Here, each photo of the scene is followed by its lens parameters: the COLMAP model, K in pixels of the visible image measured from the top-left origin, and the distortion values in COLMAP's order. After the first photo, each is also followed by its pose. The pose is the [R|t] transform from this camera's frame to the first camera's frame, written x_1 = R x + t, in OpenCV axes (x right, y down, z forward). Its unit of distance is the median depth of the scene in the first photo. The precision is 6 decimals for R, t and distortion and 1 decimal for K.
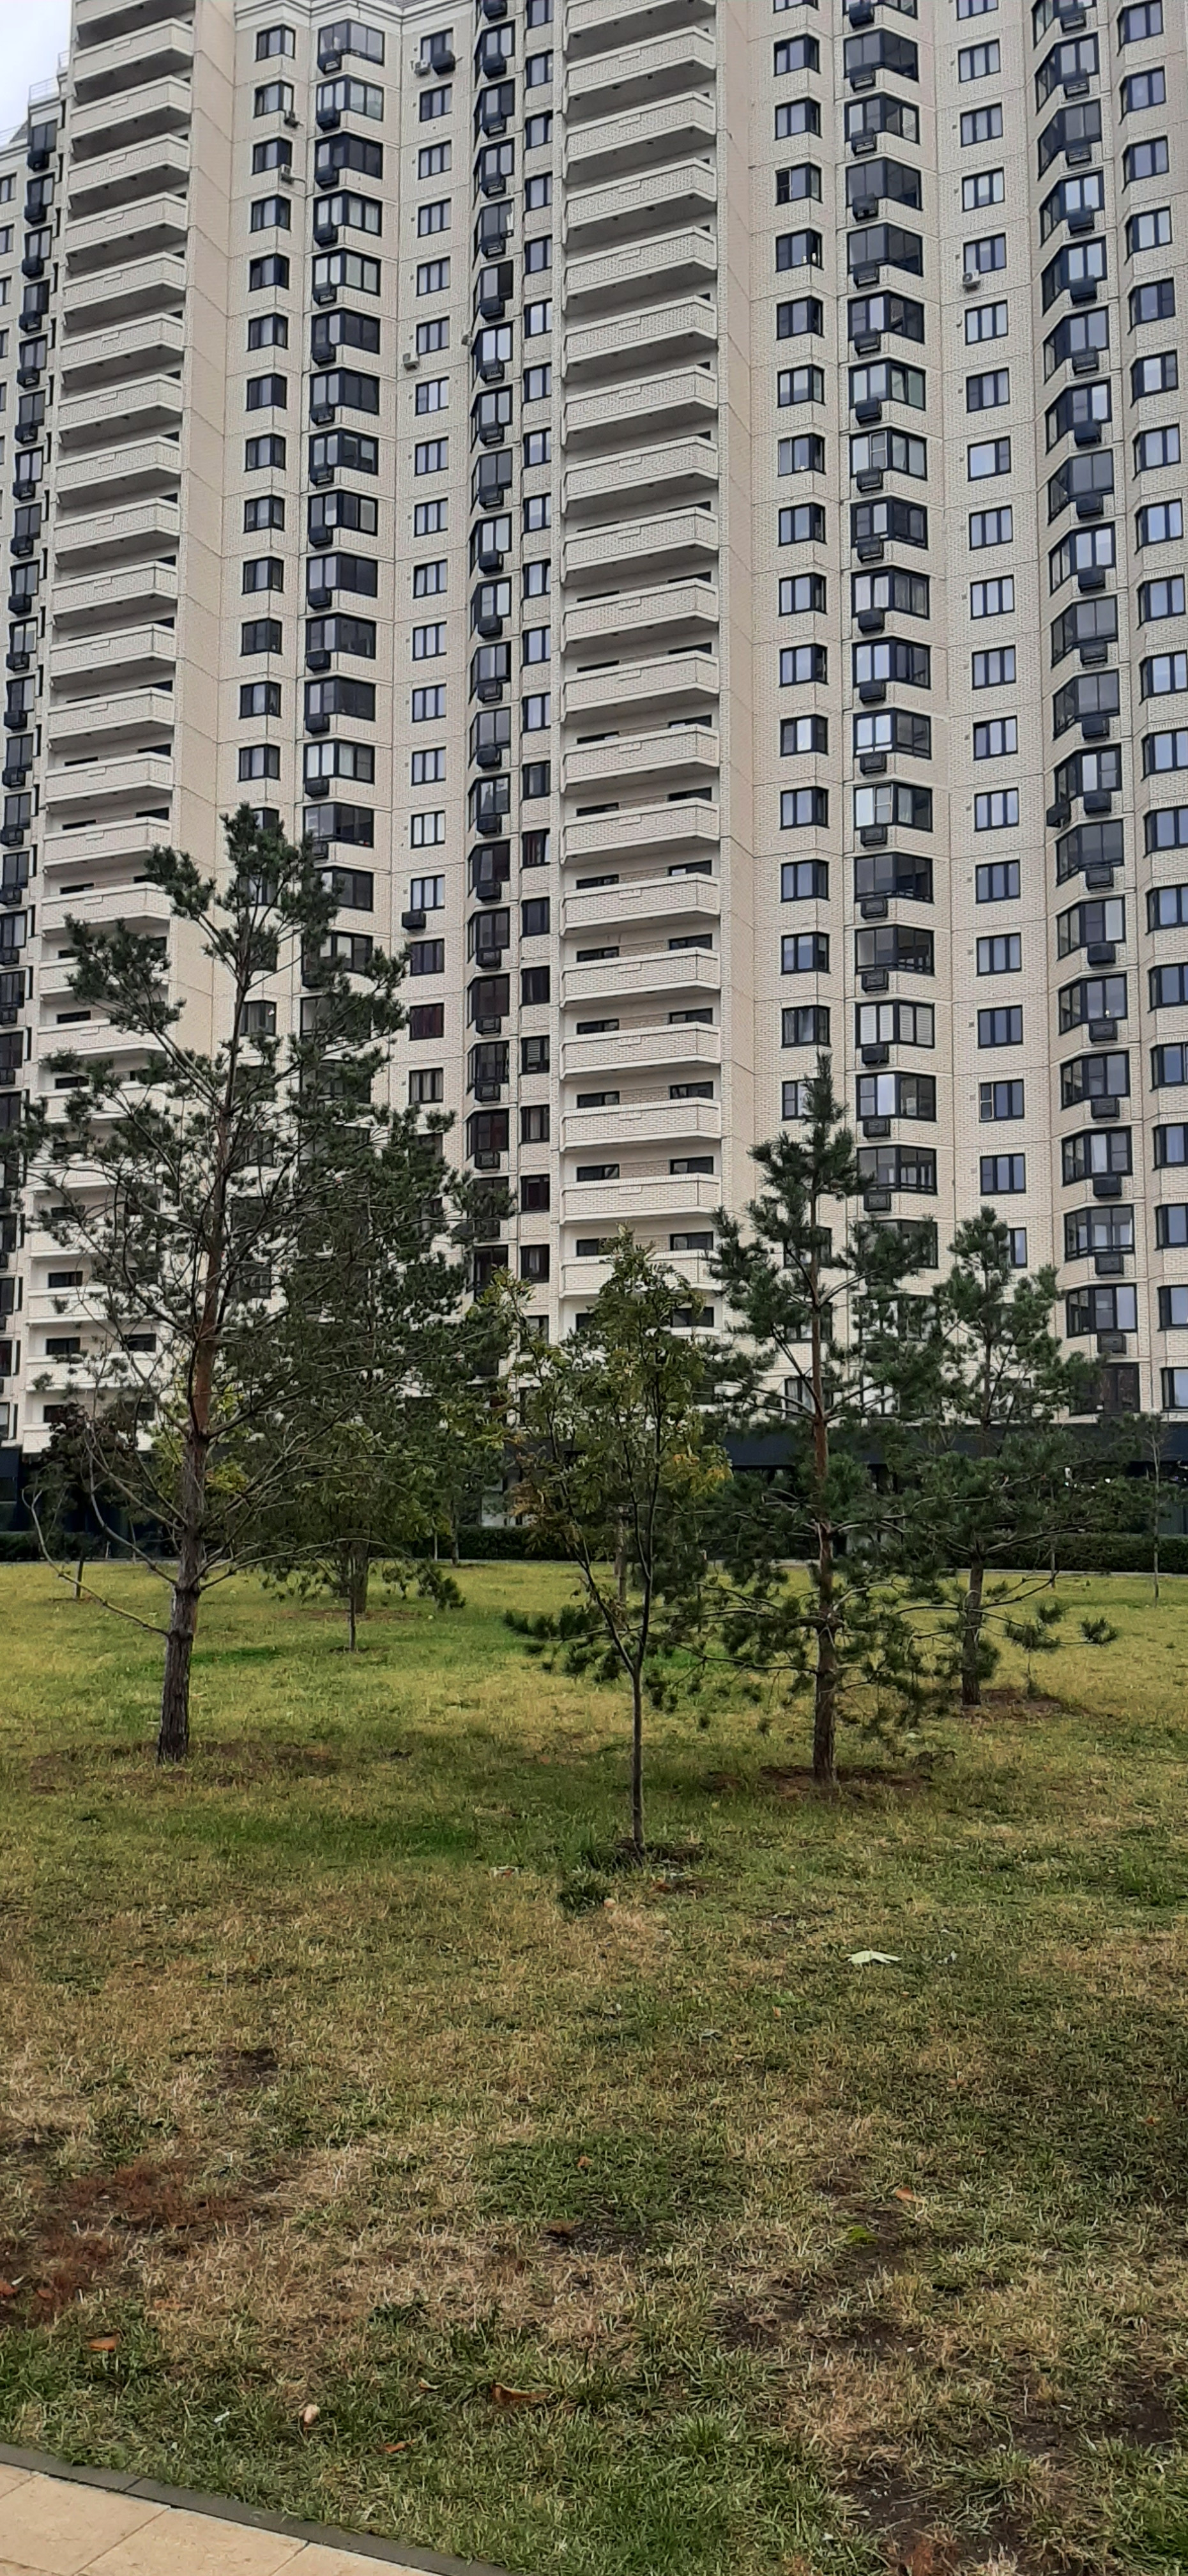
lens RADIAL K [[1940.4, 0, 619.7], [0, 1940.4, 1283.9], [0, 0, 1]] dist [0.058368, -0.098453]
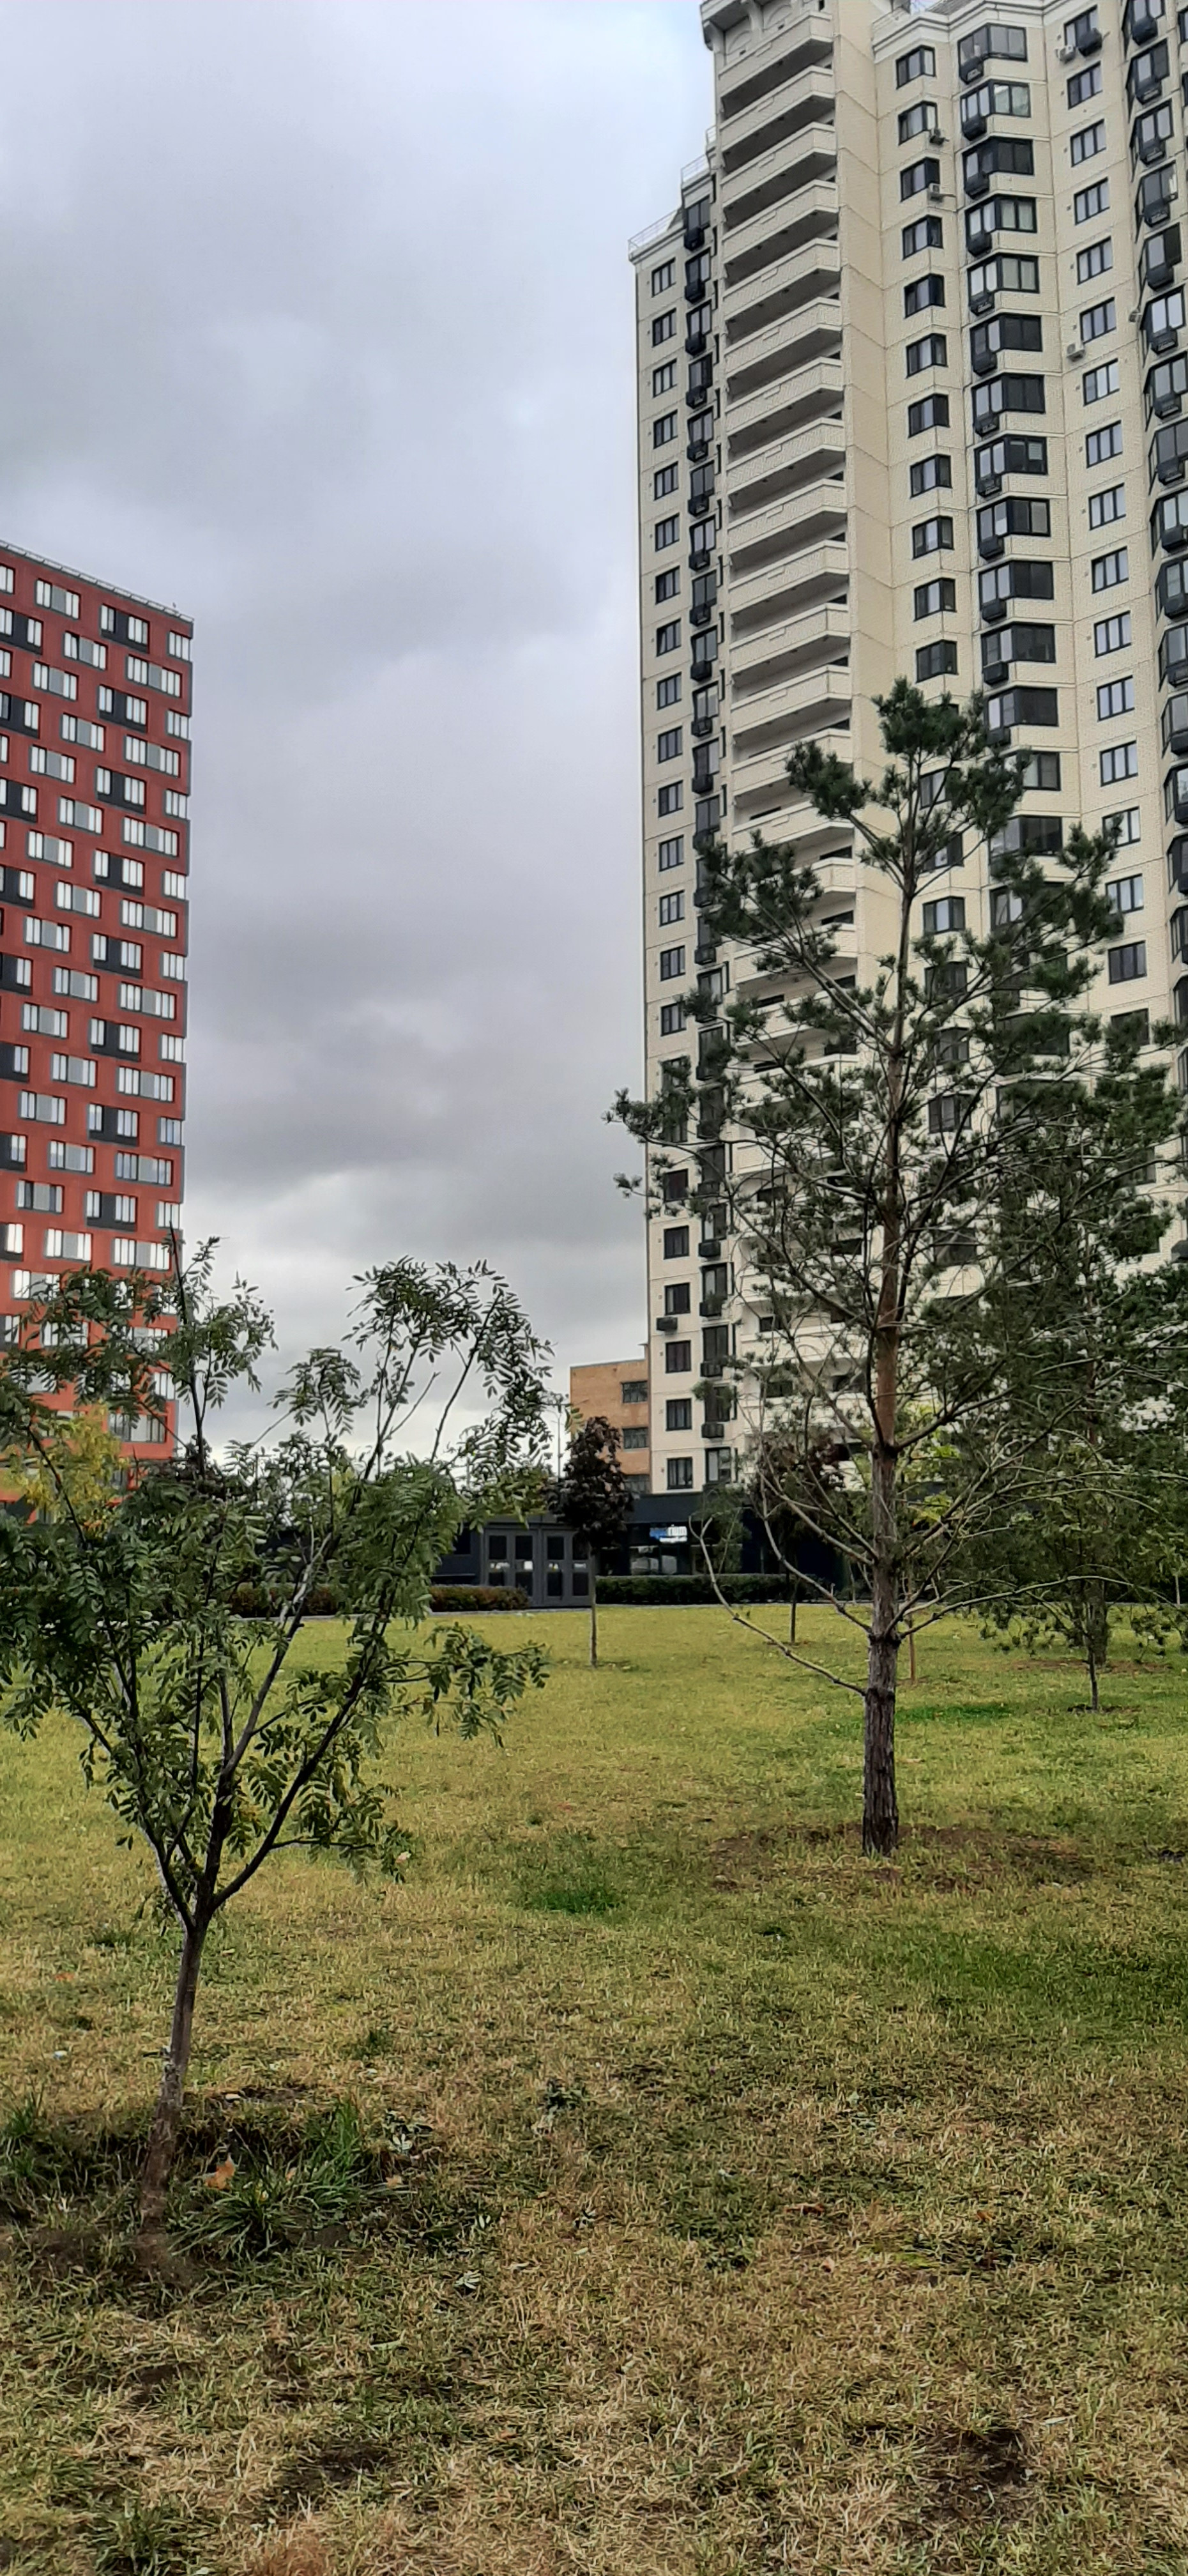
lens RADIAL K [[1940.4, 0, 581.1], [0, 1940.4, 1289.2], [0, 0, 1]] dist [0.058368, -0.098453]
pose [[0.926620, -0.060613, -0.371083, -0.026980], [0.053603, 0.998136, -0.029187, 0.025836], [0.372160, 0.007154, 0.928141, 0.182669]]
